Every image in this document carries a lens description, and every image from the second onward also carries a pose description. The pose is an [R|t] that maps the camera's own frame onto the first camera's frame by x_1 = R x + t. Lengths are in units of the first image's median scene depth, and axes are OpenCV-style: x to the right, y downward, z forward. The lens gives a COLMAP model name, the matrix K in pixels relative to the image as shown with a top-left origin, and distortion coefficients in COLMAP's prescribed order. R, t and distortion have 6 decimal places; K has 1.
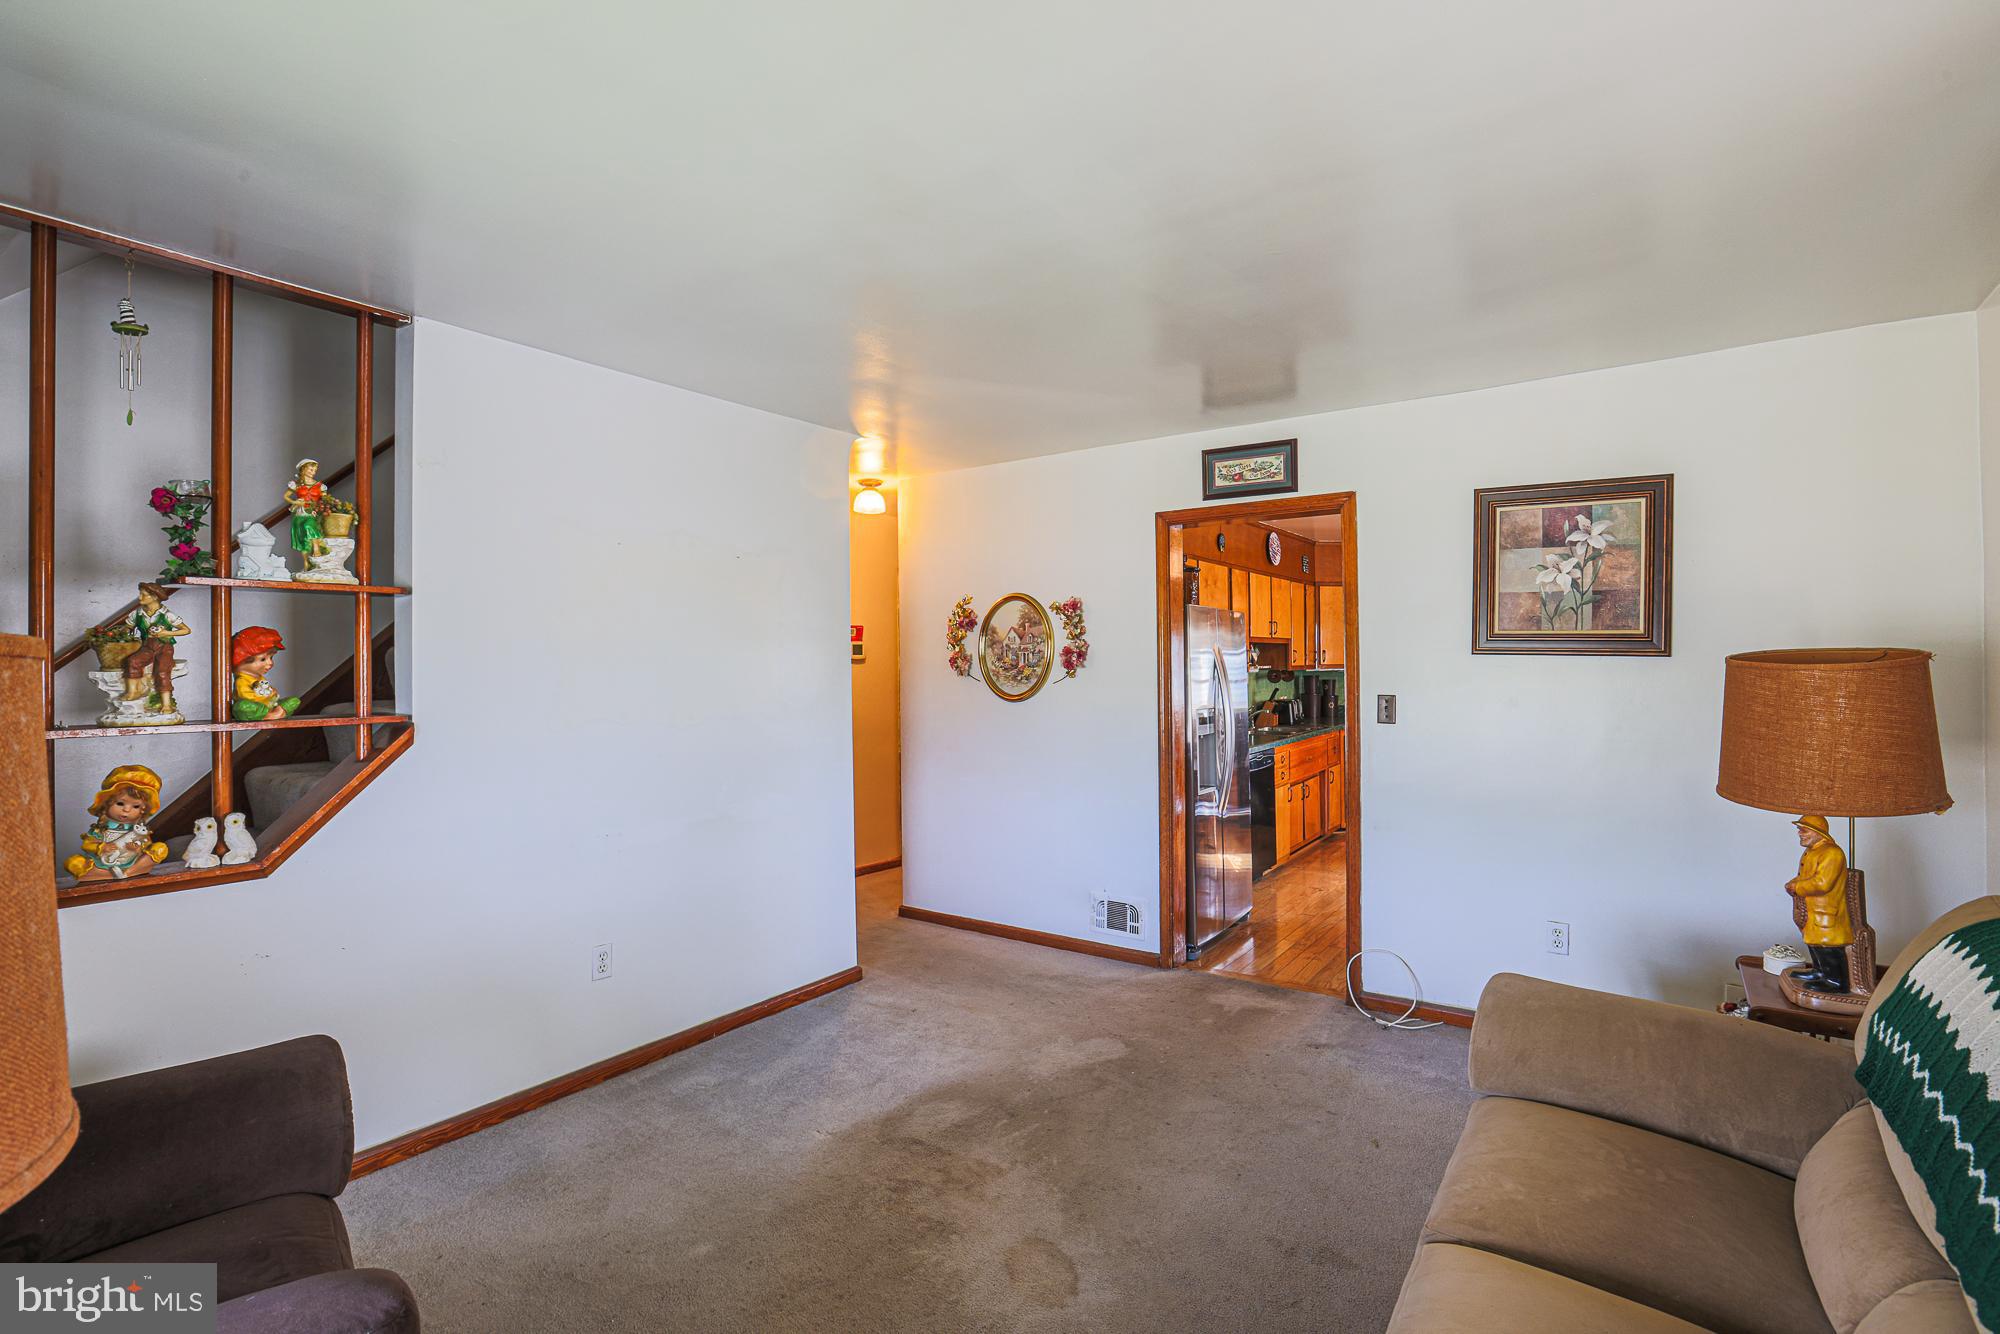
lens RADIAL K [[930.7, 0, 1009.0], [0, 930.7, 655.9], [0, 0, 1]] dist [-0.052289, 0.024172]
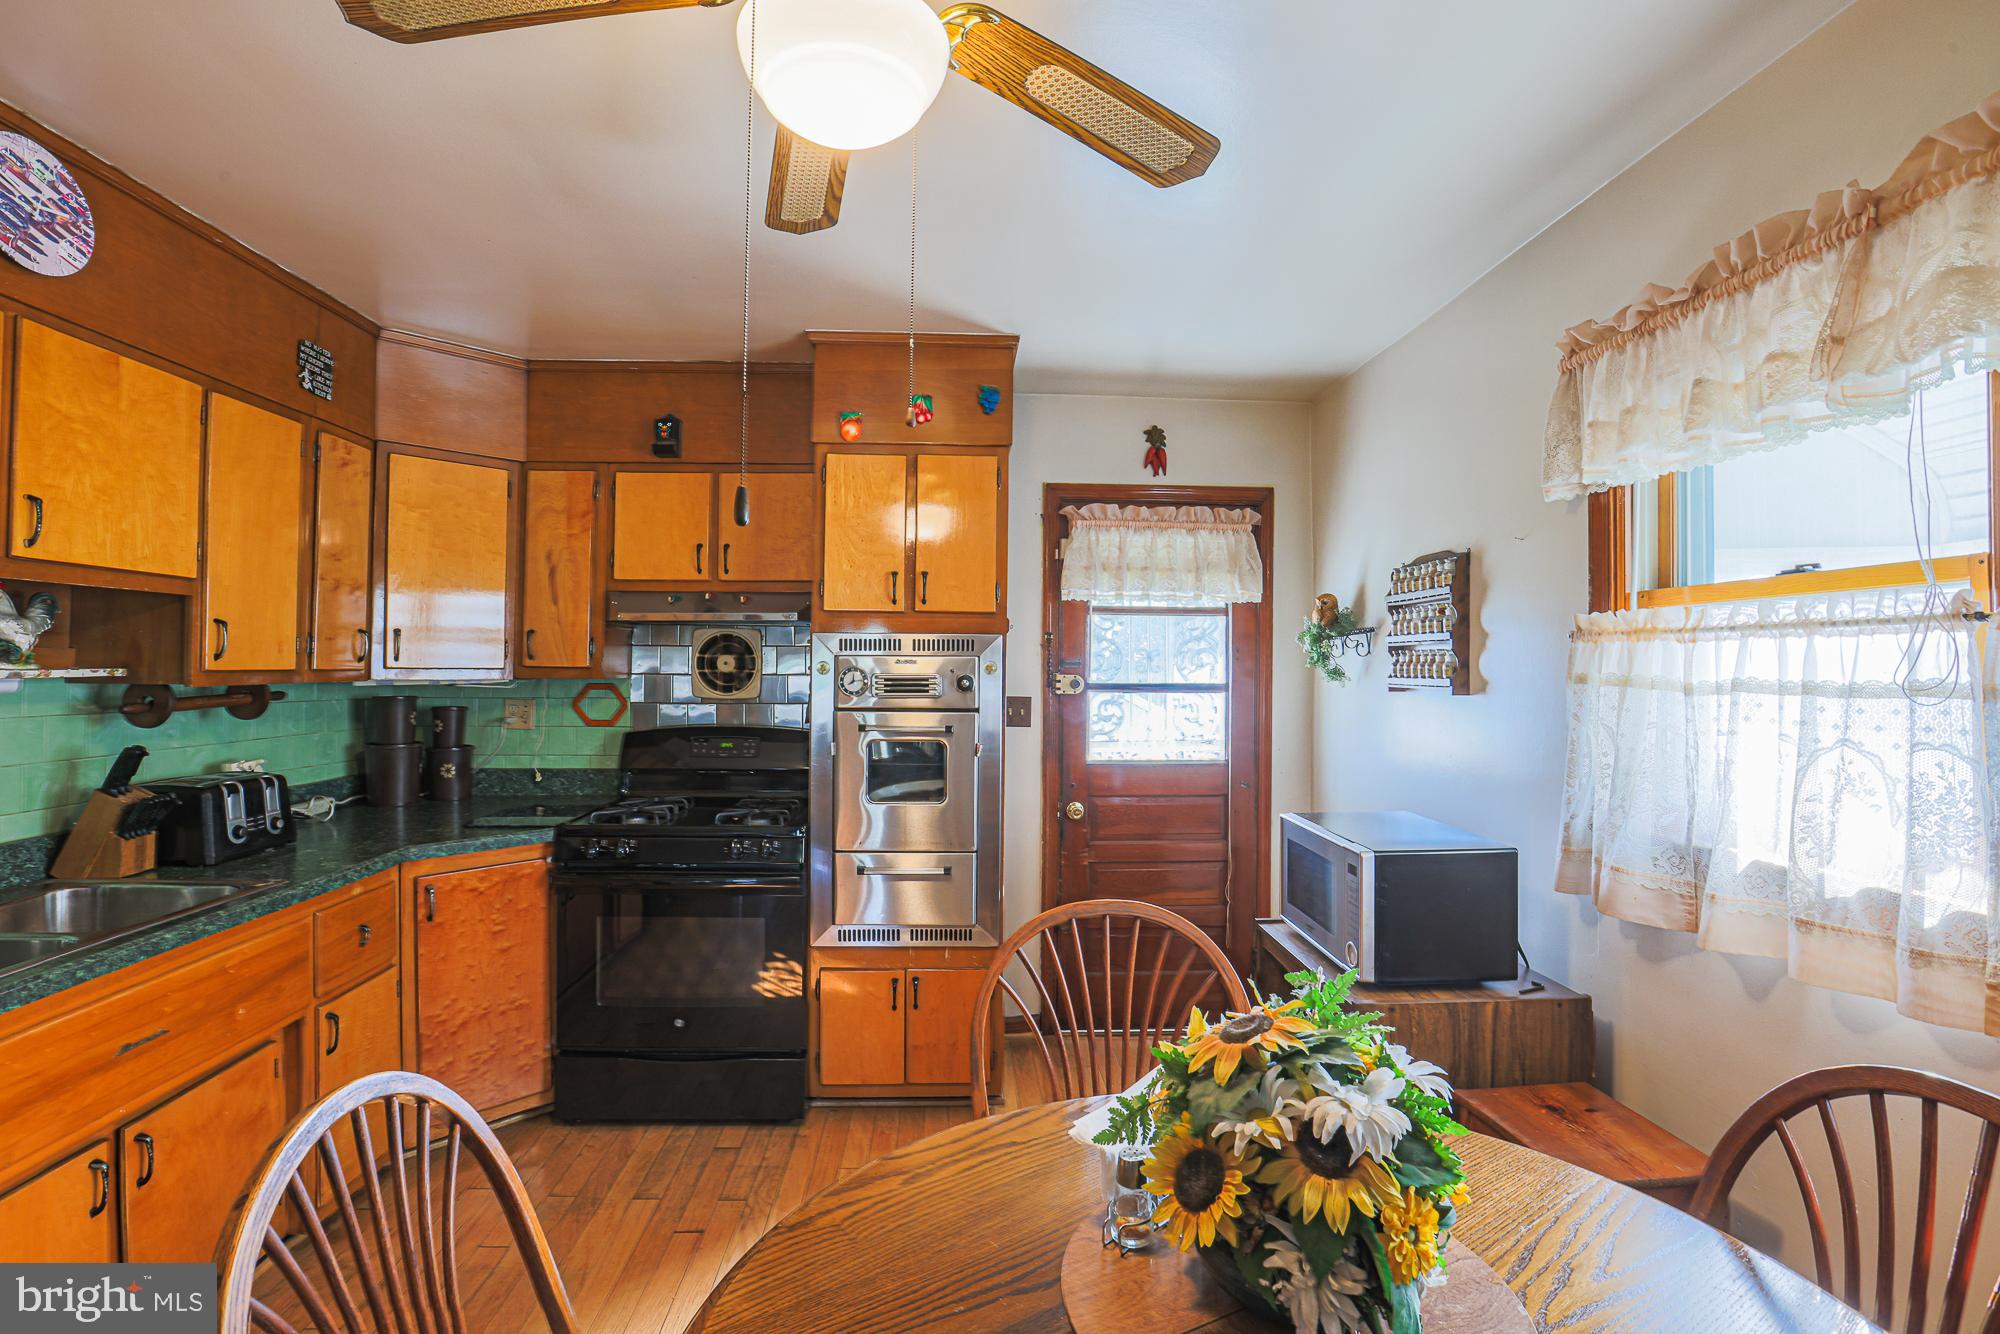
lens RADIAL K [[930.7, 0, 1009.0], [0, 930.7, 655.9], [0, 0, 1]] dist [-0.052289, 0.024172]
pose [[0.801023, 0.016098, 0.598417, 0.332311], [-0.009636, 0.999856, -0.013998, 0.007801], [-0.598556, 0.005446, 0.801062, 0.590732]]
